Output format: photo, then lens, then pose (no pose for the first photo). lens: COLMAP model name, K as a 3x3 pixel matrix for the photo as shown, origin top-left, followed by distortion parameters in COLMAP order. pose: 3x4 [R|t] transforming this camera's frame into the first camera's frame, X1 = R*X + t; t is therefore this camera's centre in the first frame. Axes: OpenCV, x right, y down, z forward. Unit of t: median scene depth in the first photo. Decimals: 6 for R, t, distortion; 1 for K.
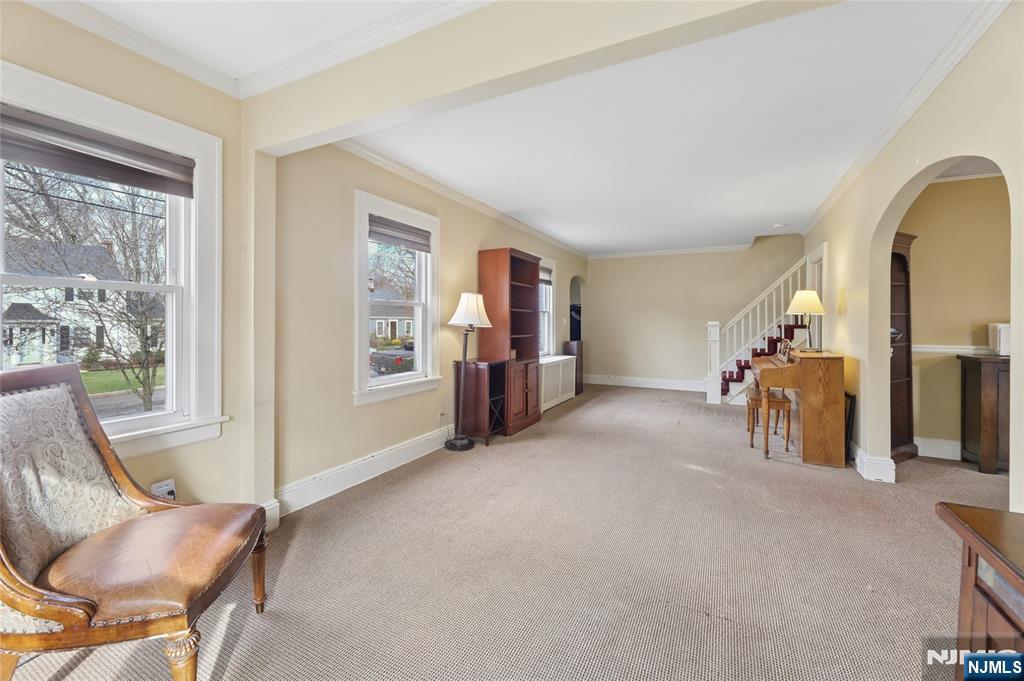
lens RADIAL K [[417.4, 0, 509.6], [0, 417.4, 324.5], [0, 0, 1]] dist [-0.000510, -0.001129]
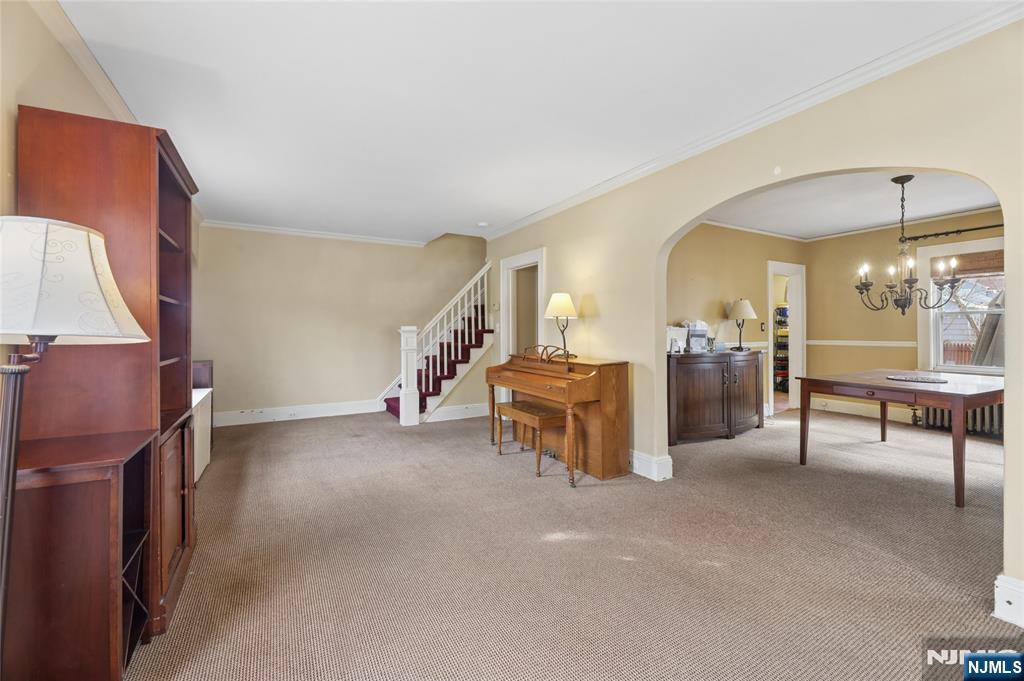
lens RADIAL K [[417.4, 0, 505.8], [0, 417.4, 327.6], [0, 0, 1]] dist [-0.000510, -0.001129]
pose [[0.548962, -0.004515, 0.835835, -0.135220], [0.008611, 0.999963, -0.000254, -0.003786], [-0.835803, 0.007337, 0.548980, 0.517982]]
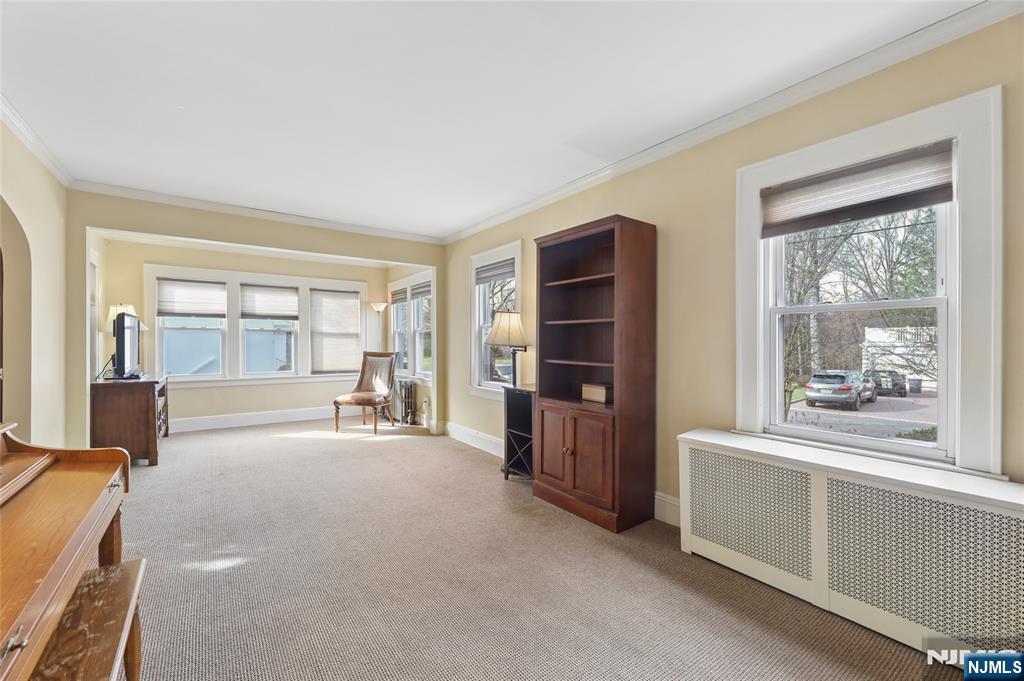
lens RADIAL K [[417.4, 0, 517.5], [0, 417.4, 341.0], [0, 0, 1]] dist [-0.000510, -0.001129]
pose [[-0.434905, -0.007027, -0.900449, 0.636432], [-0.005252, 0.999972, -0.005267, -0.000536], [0.900461, 0.002439, -0.434930, 1.214530]]
